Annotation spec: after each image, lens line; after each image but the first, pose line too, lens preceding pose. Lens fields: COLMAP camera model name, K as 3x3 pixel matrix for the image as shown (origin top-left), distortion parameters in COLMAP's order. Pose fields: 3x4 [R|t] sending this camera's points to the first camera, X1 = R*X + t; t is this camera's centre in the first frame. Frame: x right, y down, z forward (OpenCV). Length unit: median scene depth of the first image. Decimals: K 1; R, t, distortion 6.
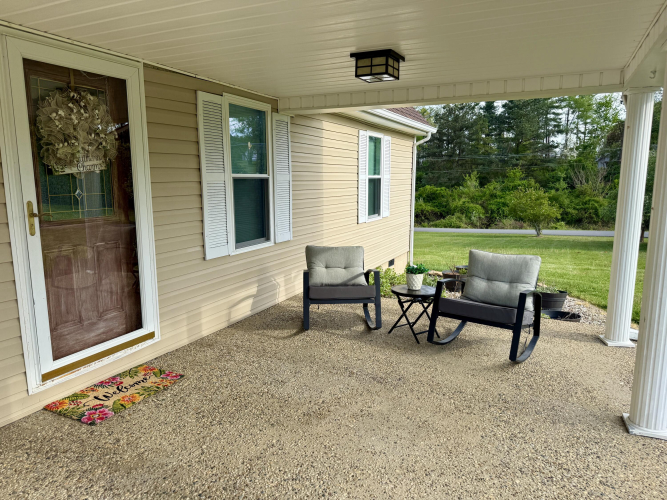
lens RADIAL K [[471.3, 0, 334.7], [0, 471.3, 256.0], [0, 0, 1]] dist [0.034702, -0.037491]
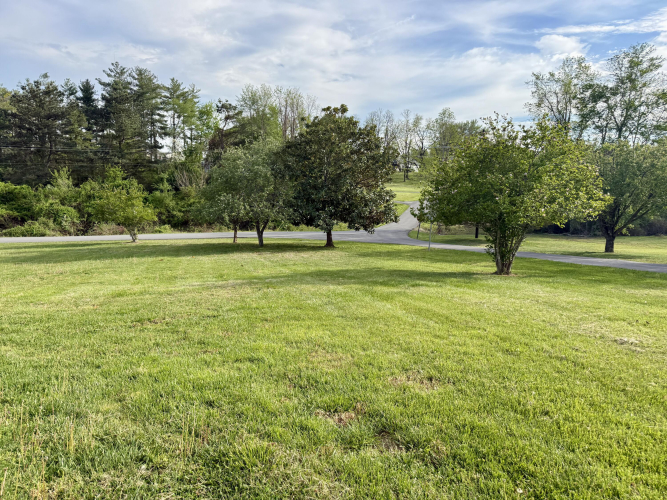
lens RADIAL K [[471.3, 0, 335.5], [0, 471.3, 262.4], [0, 0, 1]] dist [0.034702, -0.037491]
pose [[0.732893, -0.080702, 0.675541, 0.791707], [0.078115, 0.996355, 0.034281, -0.038635], [-0.675845, 0.027646, 0.736525, 0.769650]]
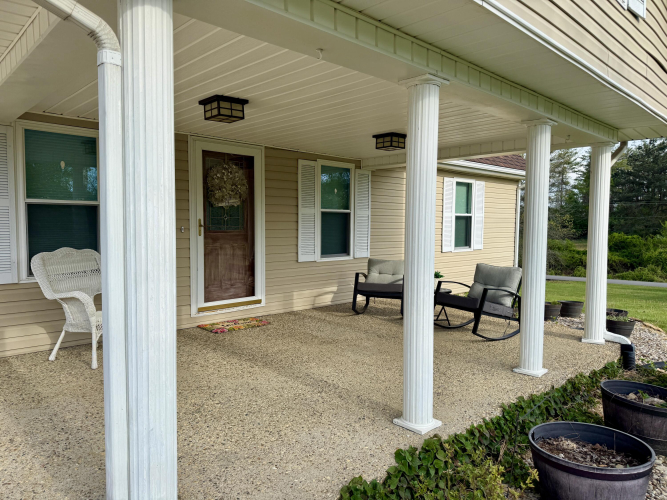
lens RADIAL K [[471.3, 0, 339.6], [0, 471.3, 254.0], [0, 0, 1]] dist [0.034702, -0.037491]
pose [[0.936921, 0.032198, -0.348056, 0.256207], [-0.067001, 0.993827, -0.088422, 0.070721], [0.343061, 0.106165, 0.933294, -0.272206]]
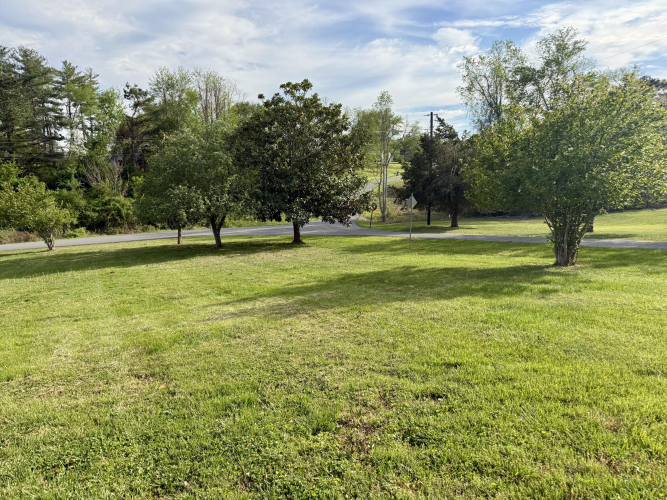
lens RADIAL K [[471.3, 0, 331.6], [0, 471.3, 246.4], [0, 0, 1]] dist [0.034702, -0.037491]
pose [[0.594856, -0.111620, 0.796045, 0.861143], [0.132866, 0.990343, 0.039578, -0.153666], [-0.792775, 0.082224, 0.603943, 1.768197]]
